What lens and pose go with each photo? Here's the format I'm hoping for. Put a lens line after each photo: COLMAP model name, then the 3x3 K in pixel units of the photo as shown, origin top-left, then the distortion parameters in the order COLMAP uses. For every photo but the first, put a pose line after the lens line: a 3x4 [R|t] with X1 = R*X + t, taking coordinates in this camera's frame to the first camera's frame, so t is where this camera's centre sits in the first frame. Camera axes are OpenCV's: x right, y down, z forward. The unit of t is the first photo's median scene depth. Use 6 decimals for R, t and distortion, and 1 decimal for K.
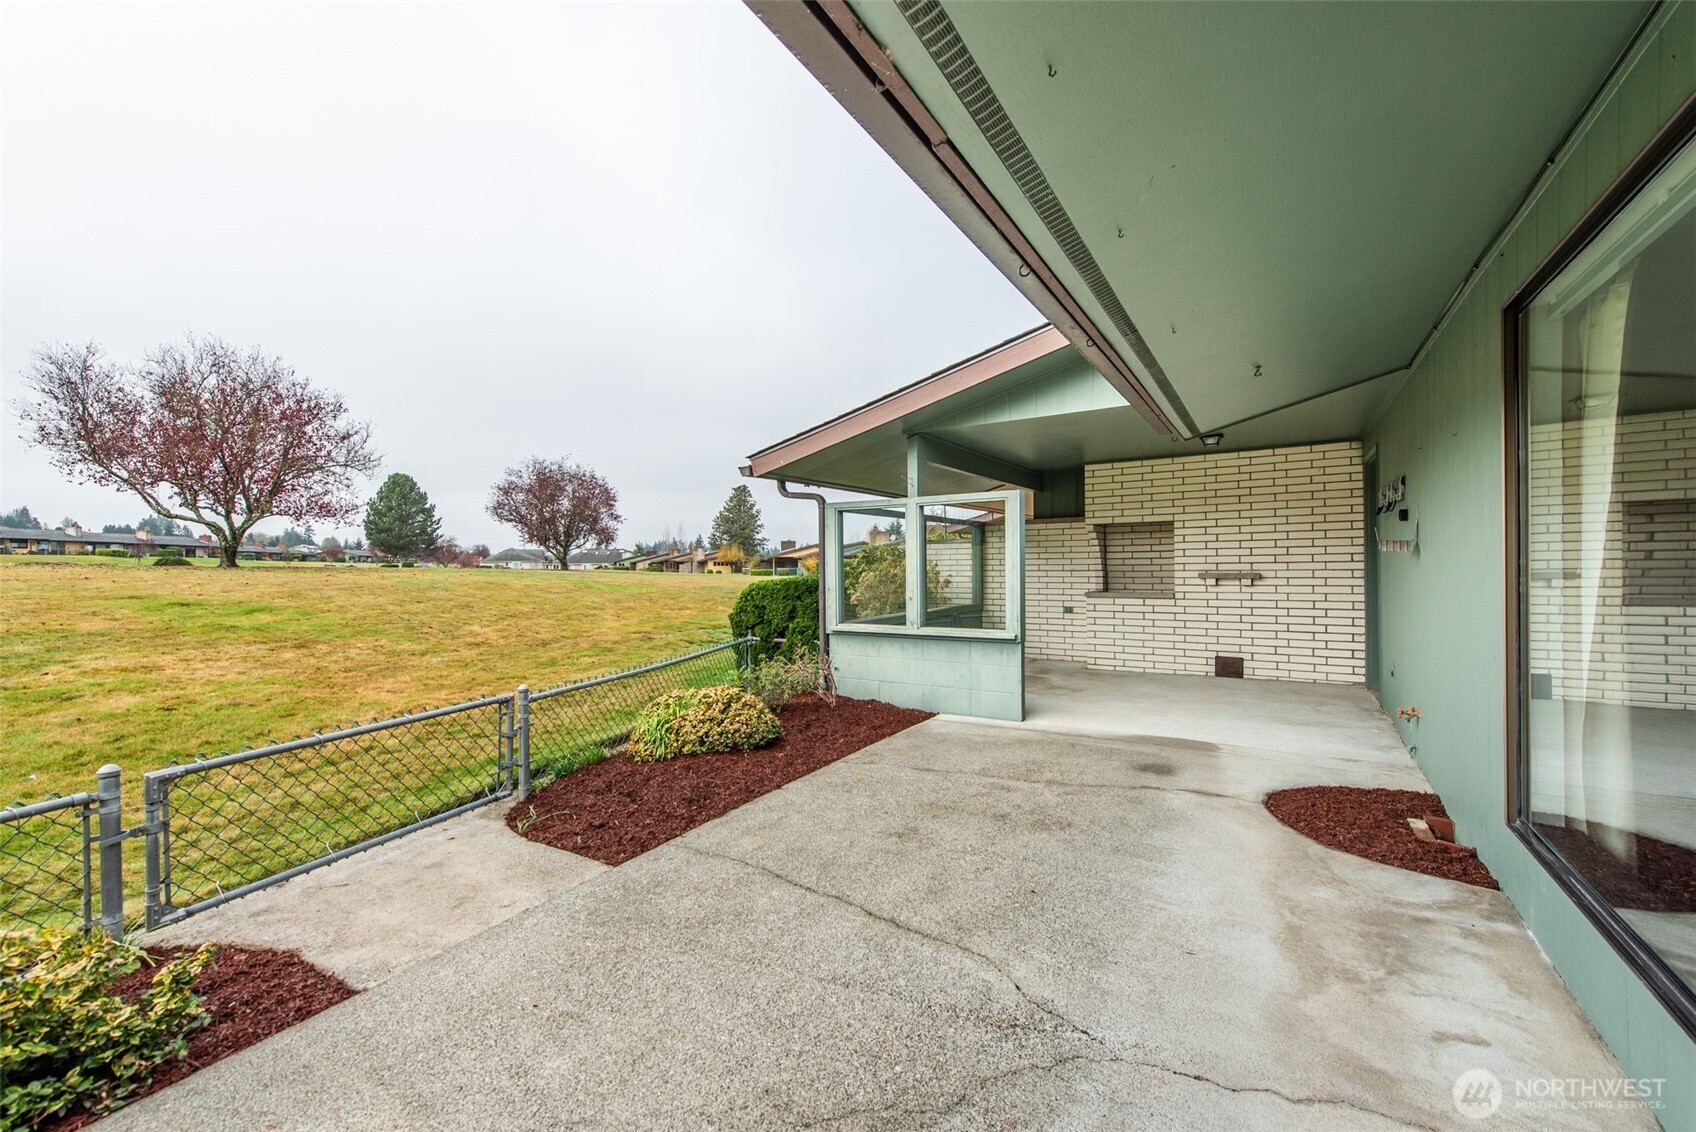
lens RADIAL K [[675.0, 0, 848.0], [0, 675.0, 566.0], [0, 0, 1]] dist [0.003128, -0.004126]
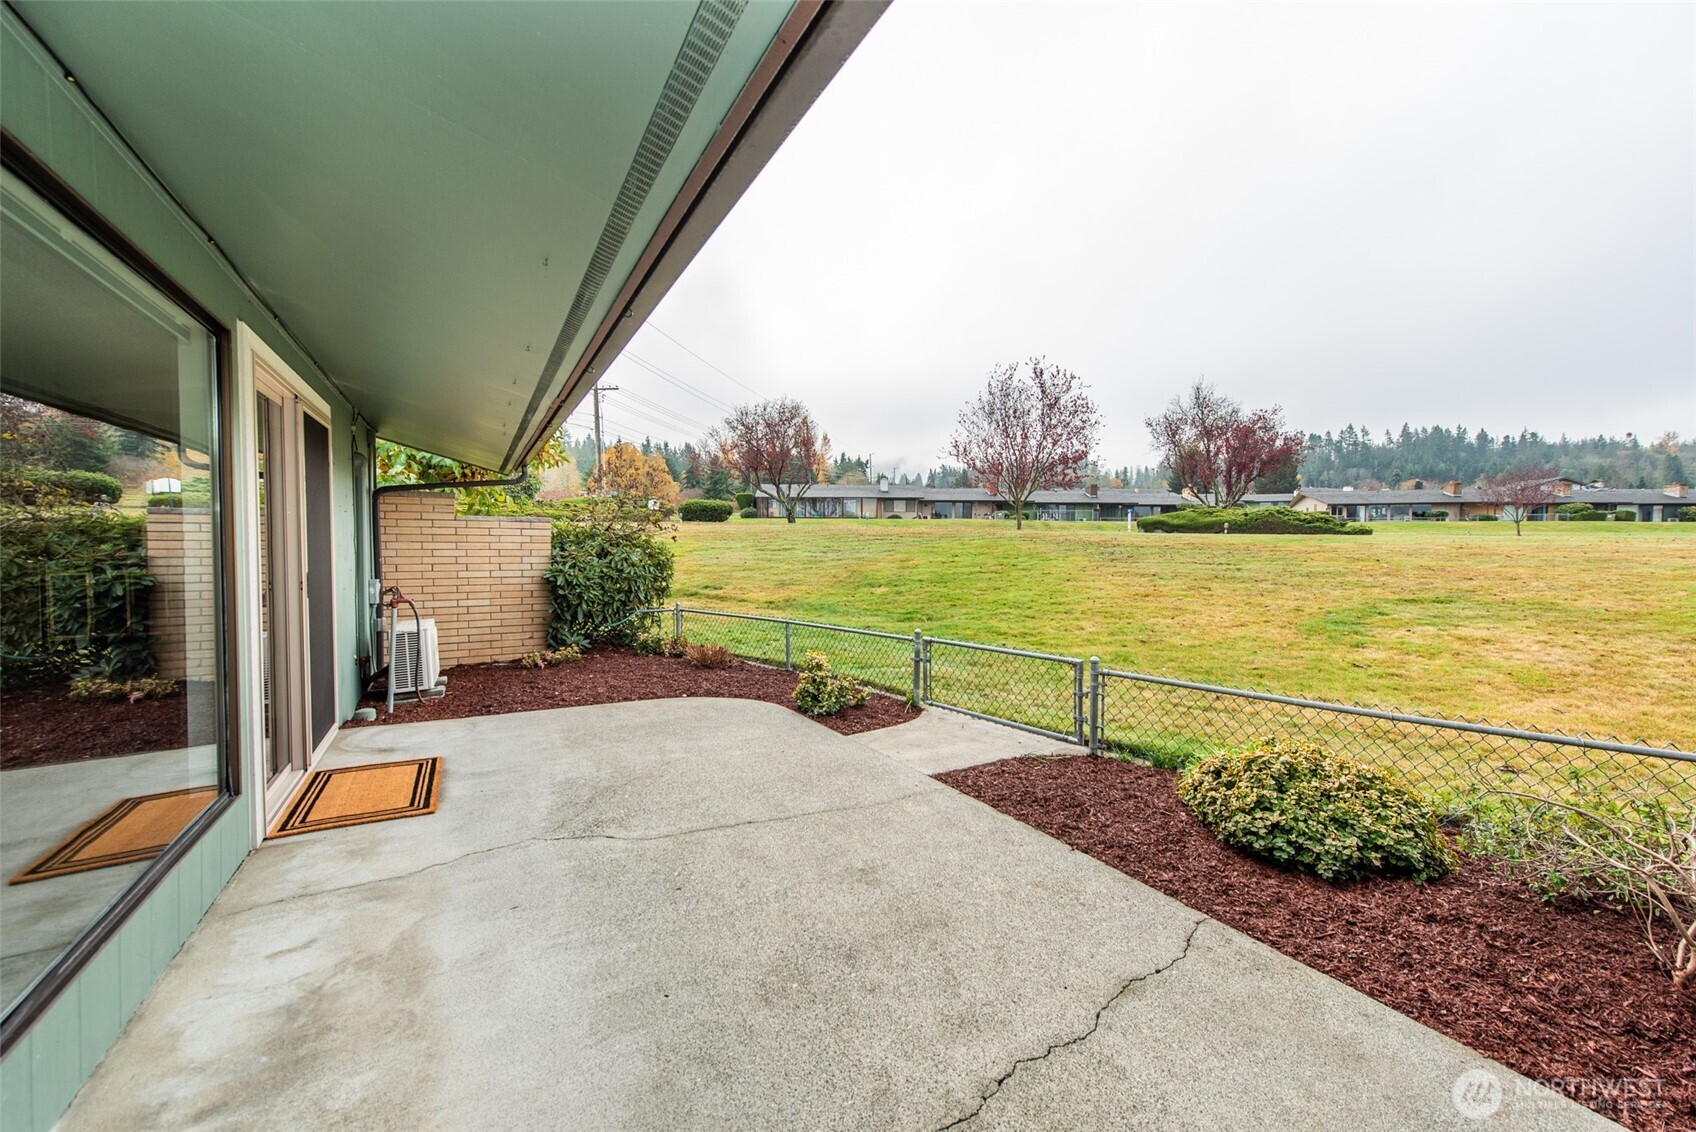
lens RADIAL K [[675.0, 0, 848.0], [0, 675.0, 566.0], [0, 0, 1]] dist [0.003128, -0.004126]
pose [[-0.475808, 0.038689, -0.878698, 0.692246], [-0.004033, 0.998926, 0.046167, -0.026026], [0.879540, 0.025510, -0.475141, 1.150529]]
